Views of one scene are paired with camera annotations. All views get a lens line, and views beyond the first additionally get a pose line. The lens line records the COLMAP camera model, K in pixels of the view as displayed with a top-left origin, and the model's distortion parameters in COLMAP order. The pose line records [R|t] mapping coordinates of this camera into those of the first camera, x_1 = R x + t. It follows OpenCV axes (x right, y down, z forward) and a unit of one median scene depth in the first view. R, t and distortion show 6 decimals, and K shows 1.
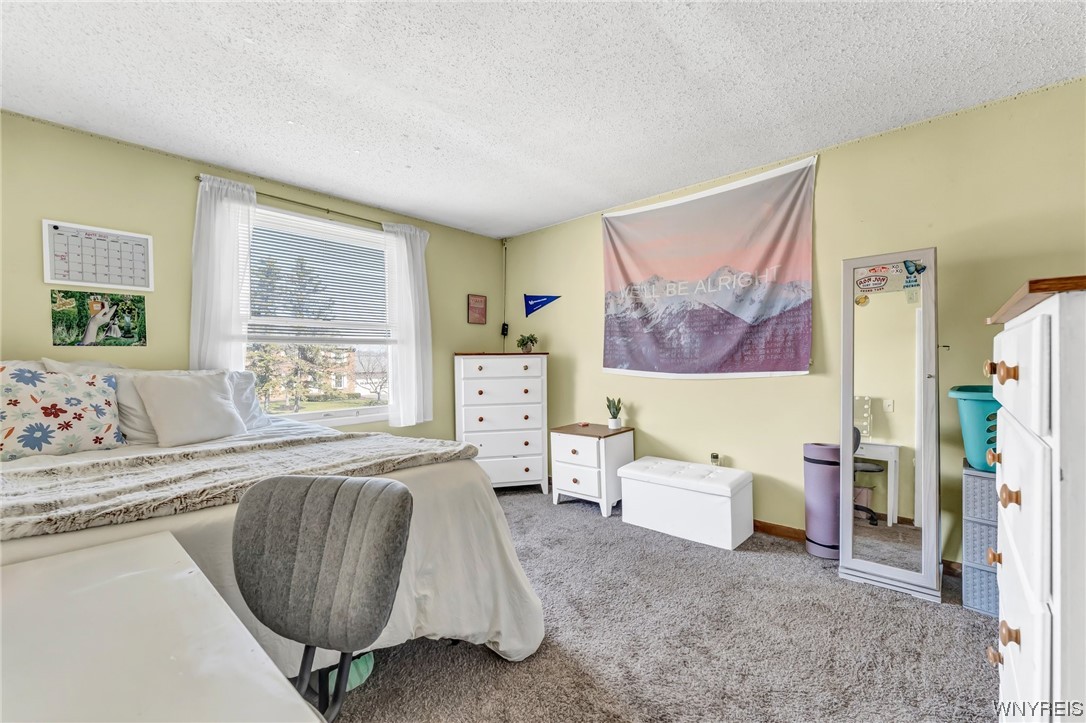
lens RADIAL K [[444.8, 0, 540.4], [0, 444.8, 364.5], [0, 0, 1]] dist [0.001784, -0.000093]
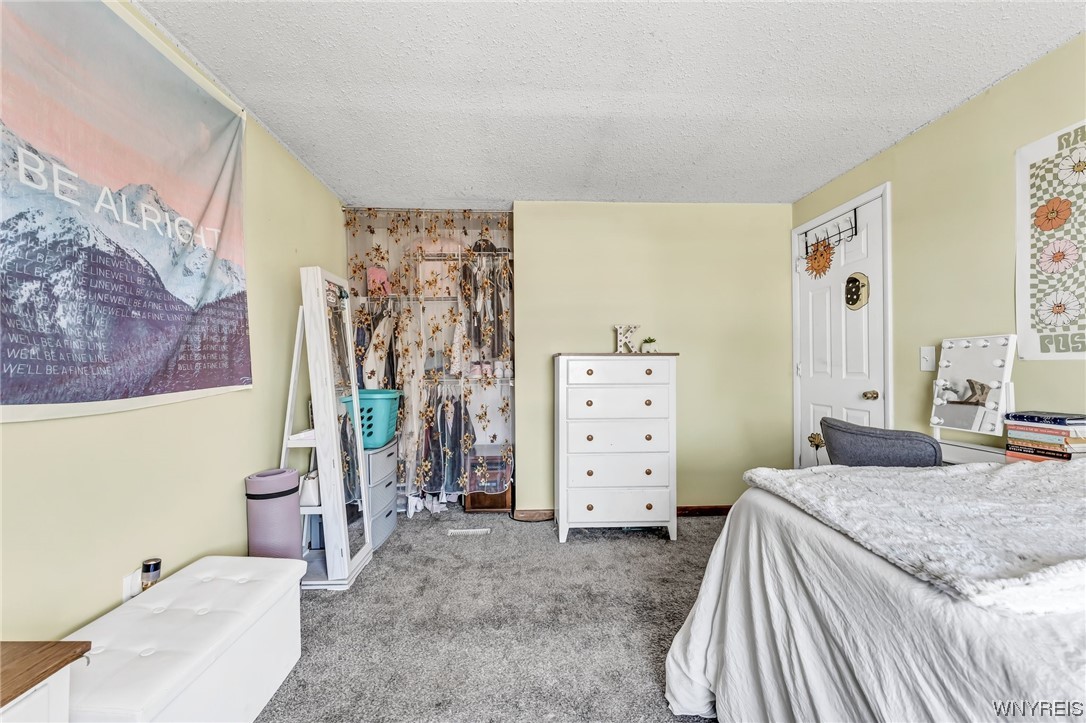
lens RADIAL K [[444.8, 0, 540.4], [0, 444.8, 364.5], [0, 0, 1]] dist [0.001784, -0.000093]
pose [[-0.703840, 0.021488, 0.710034, -0.293180], [0.015257, 0.999769, -0.015133, -0.001270], [-0.710195, 0.000182, -0.704005, 1.167532]]
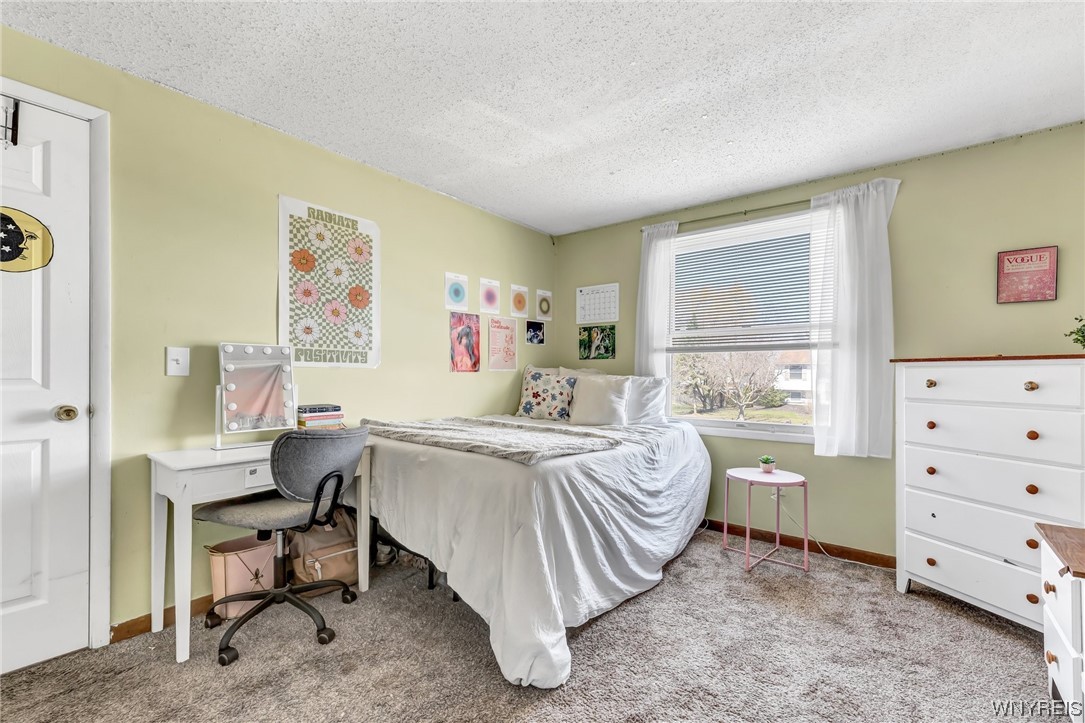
lens RADIAL K [[460.4, 0, 549.4], [0, 460.4, 370.9], [0, 0, 1]] dist [-0.000843, -0.000161]
pose [[0.089989, 0.011555, -0.995876, 0.576998], [-0.010098, 0.999892, 0.010689, -0.013141], [0.995892, 0.009094, 0.090096, 0.601270]]
